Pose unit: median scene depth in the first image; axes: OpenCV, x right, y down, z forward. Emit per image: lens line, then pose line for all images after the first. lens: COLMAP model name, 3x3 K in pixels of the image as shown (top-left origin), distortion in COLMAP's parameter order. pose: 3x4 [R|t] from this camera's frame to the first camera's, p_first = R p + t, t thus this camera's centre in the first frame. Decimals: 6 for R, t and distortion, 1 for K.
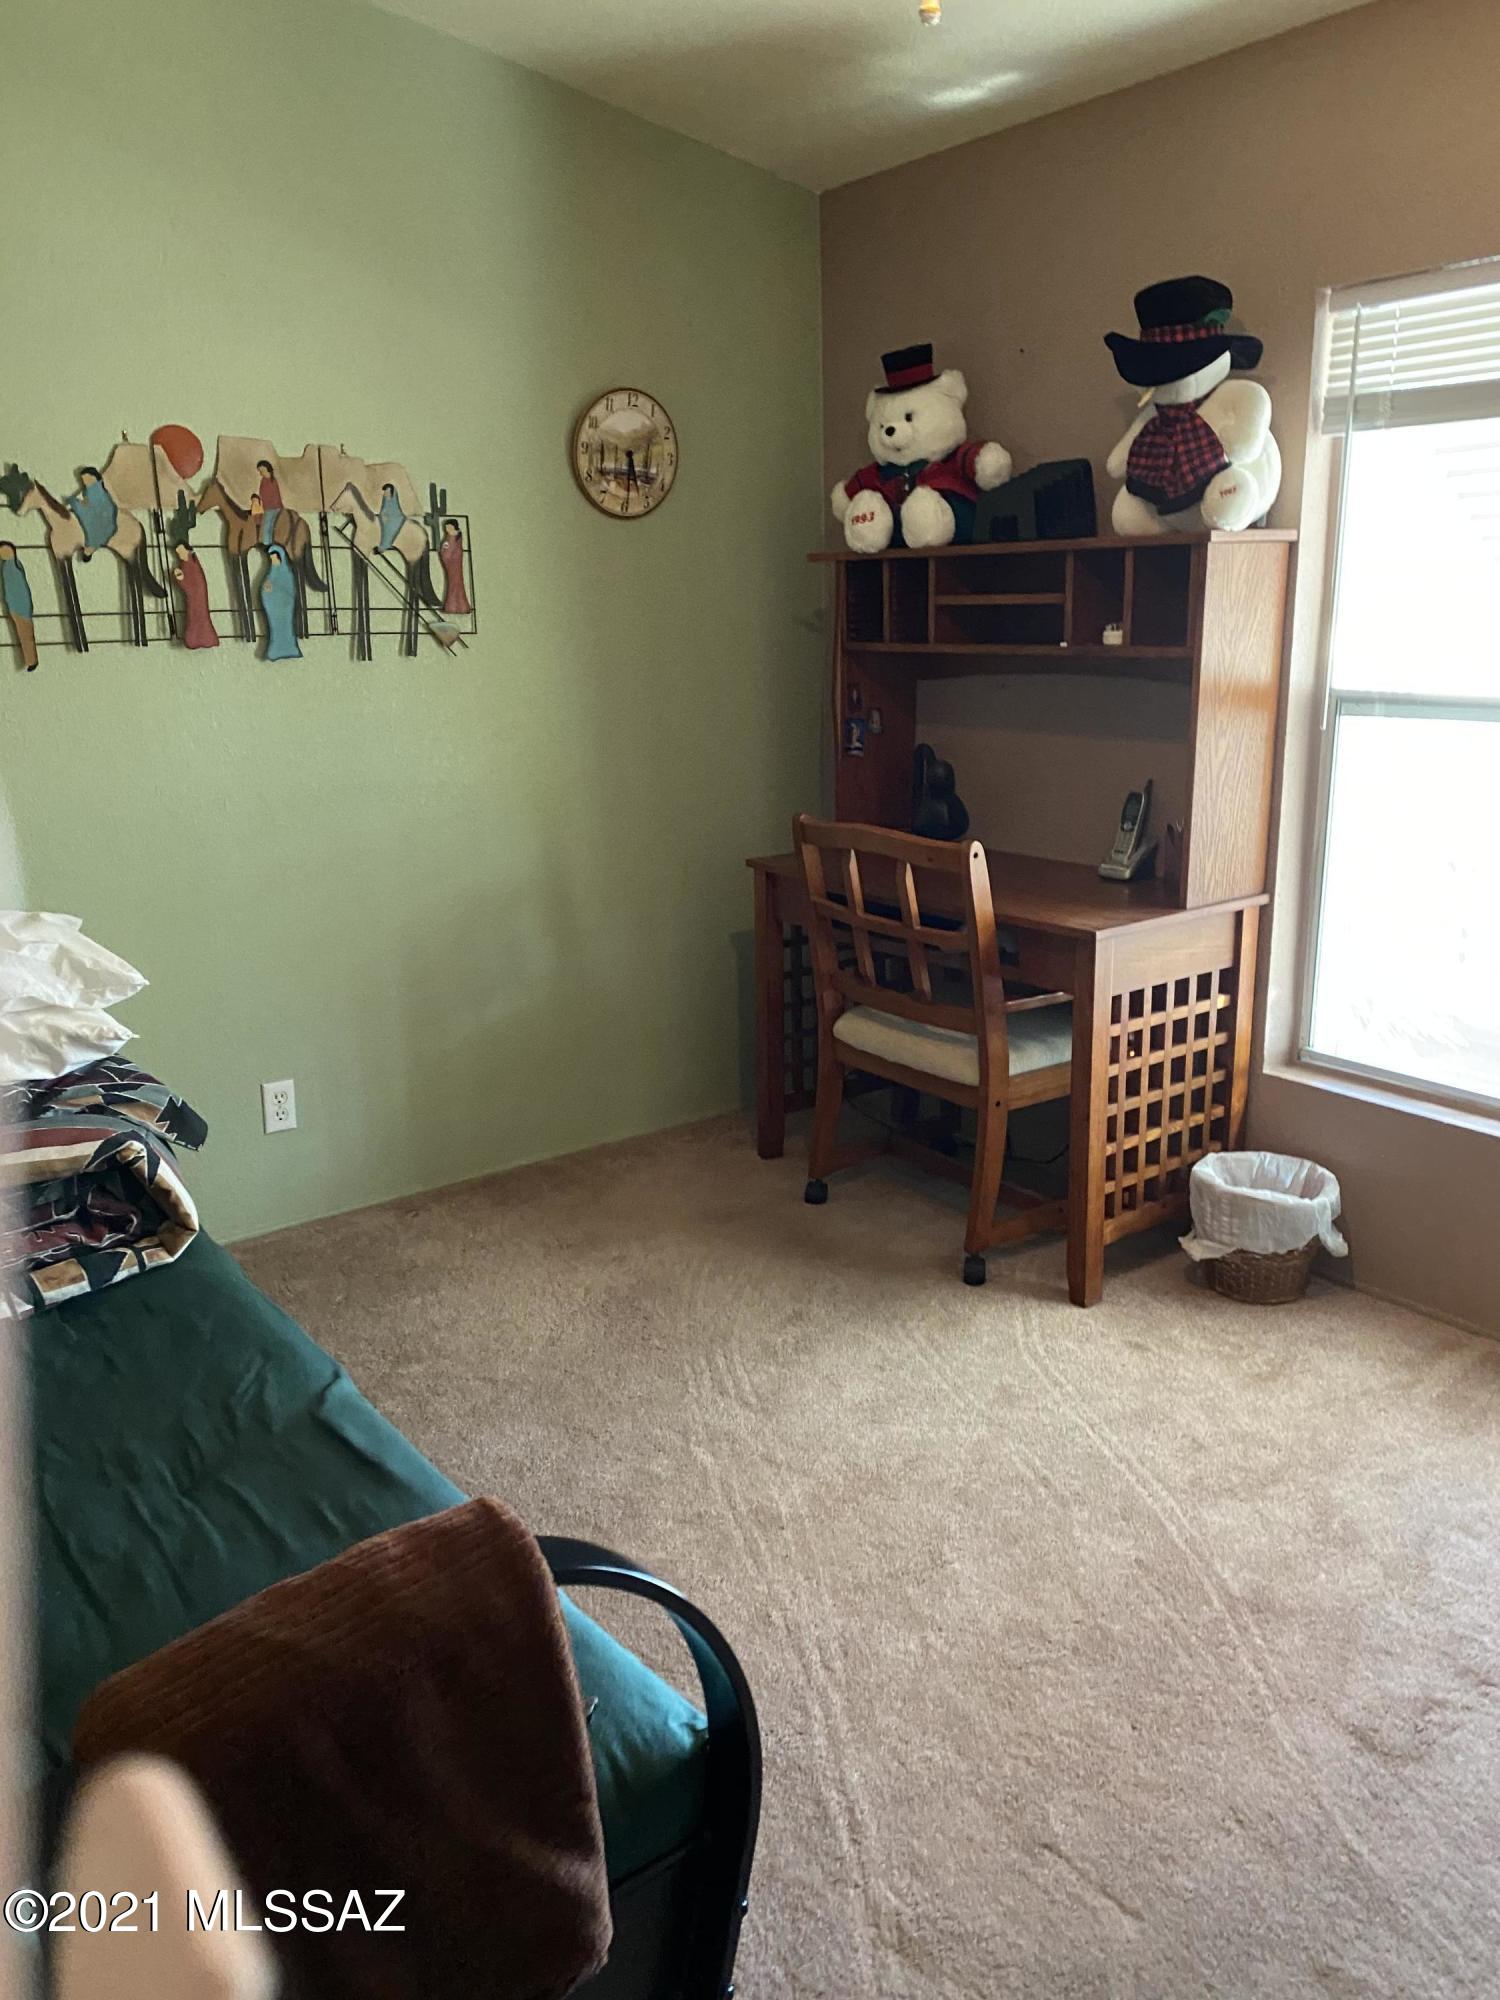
lens RADIAL K [[1511.4, 0, 749.8], [0, 1511.4, 996.6], [0, 0, 1]] dist [0.037192, -0.094345]
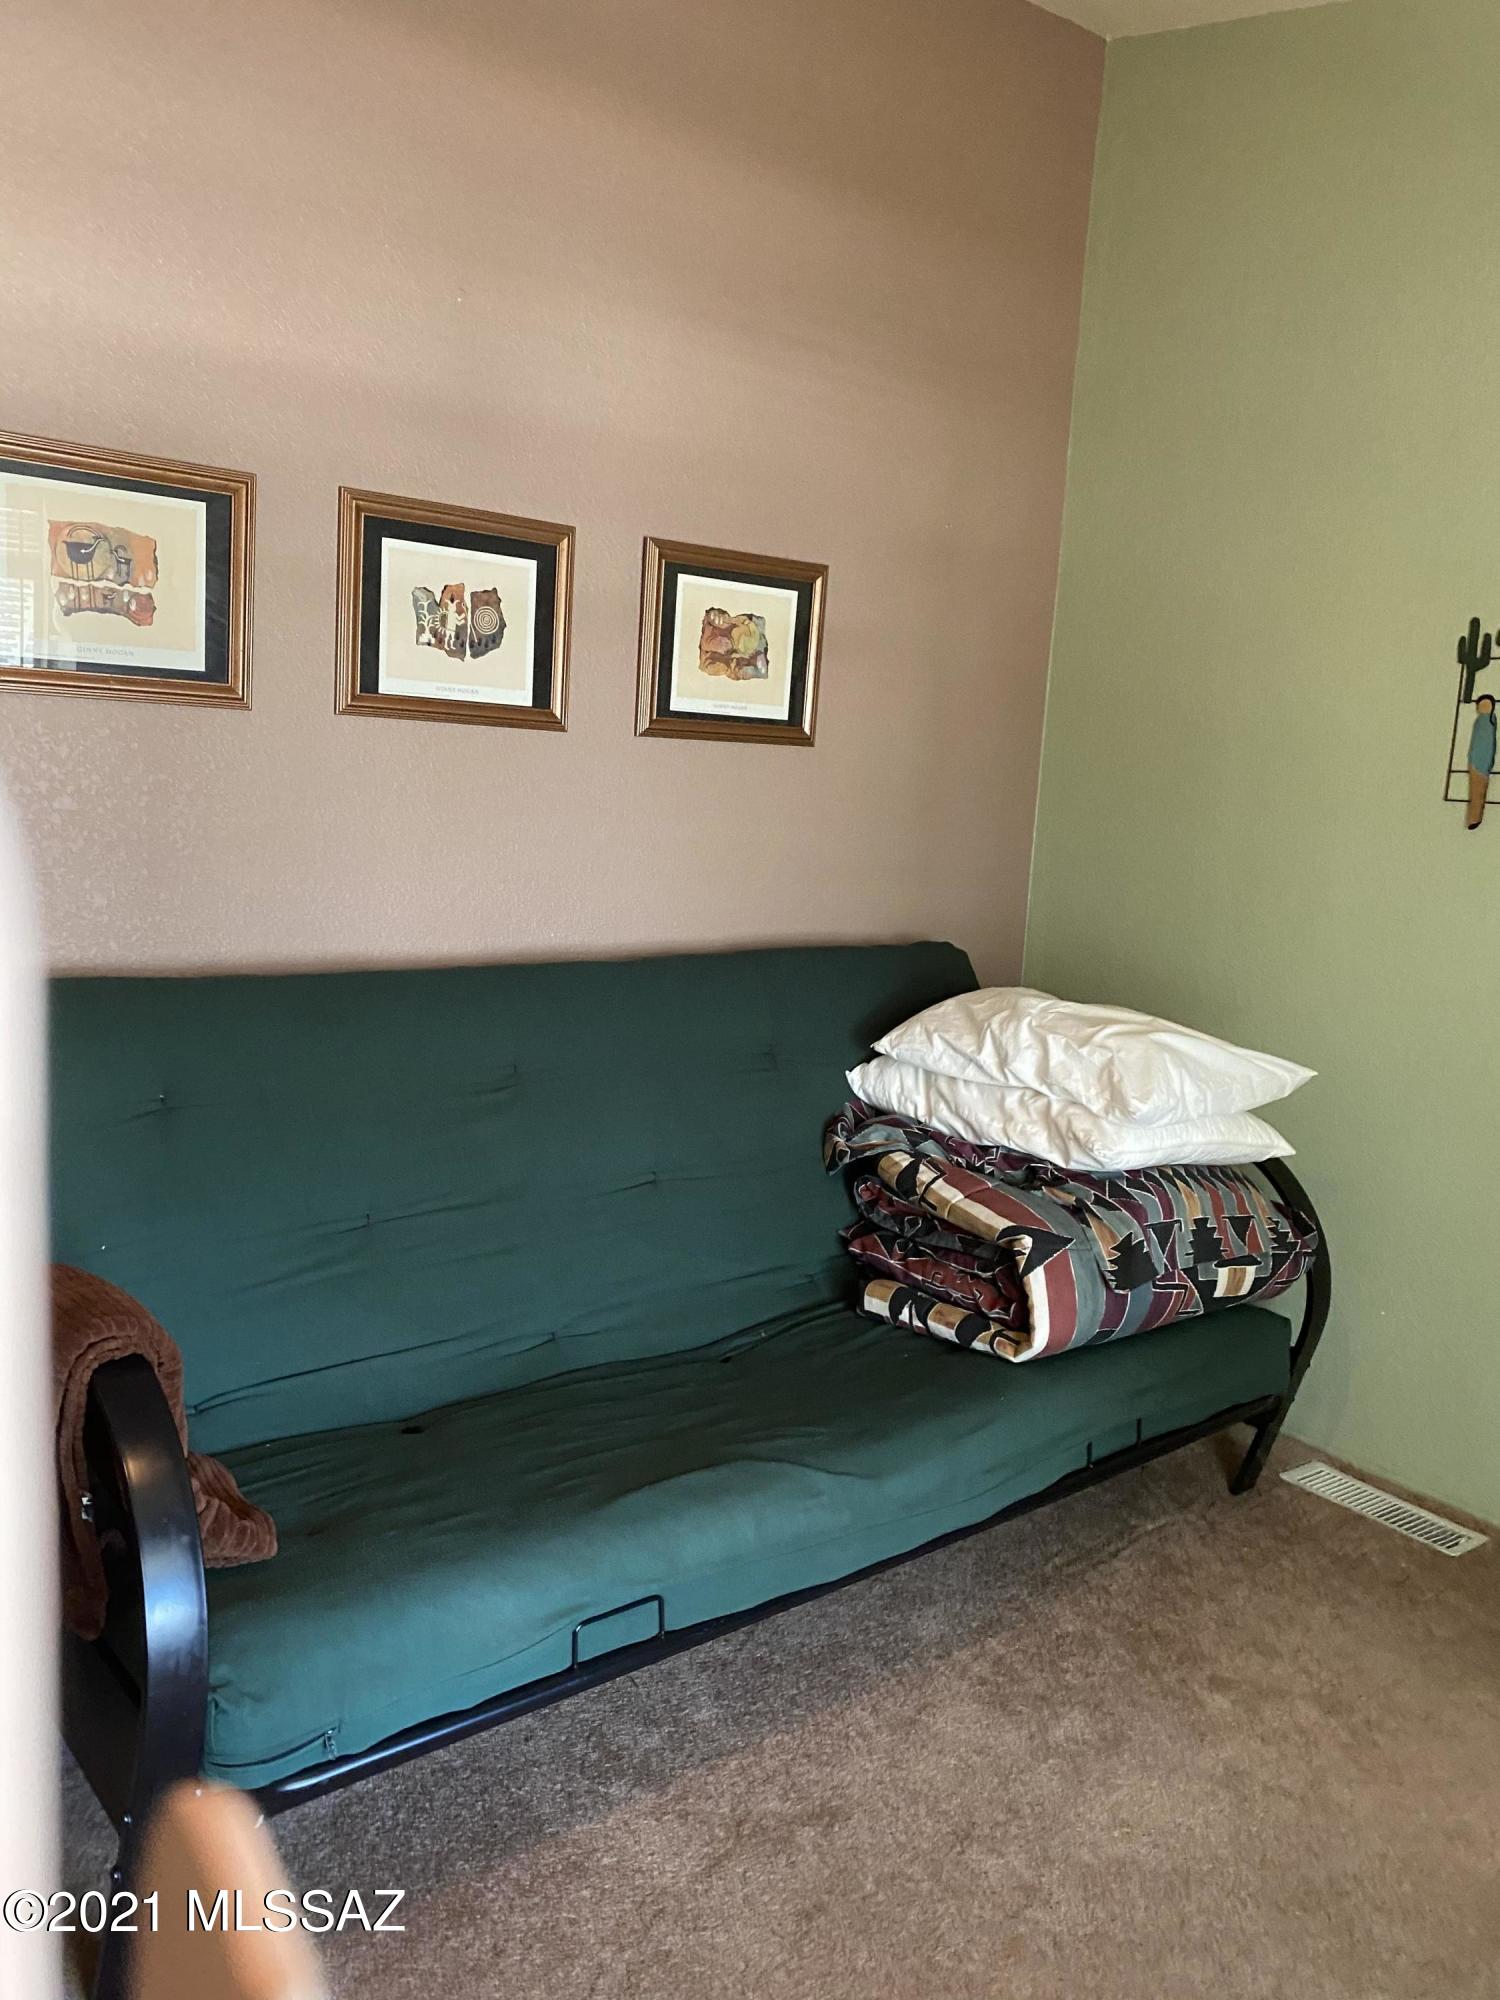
lens RADIAL K [[1511.4, 0, 747.8], [0, 1511.4, 999.3], [0, 0, 1]] dist [0.037192, -0.094345]
pose [[0.002912, 0.181687, -0.983352, 0.591476], [-0.308661, 0.935504, 0.171933, -0.178252], [0.951168, 0.303022, 0.058804, 0.701700]]
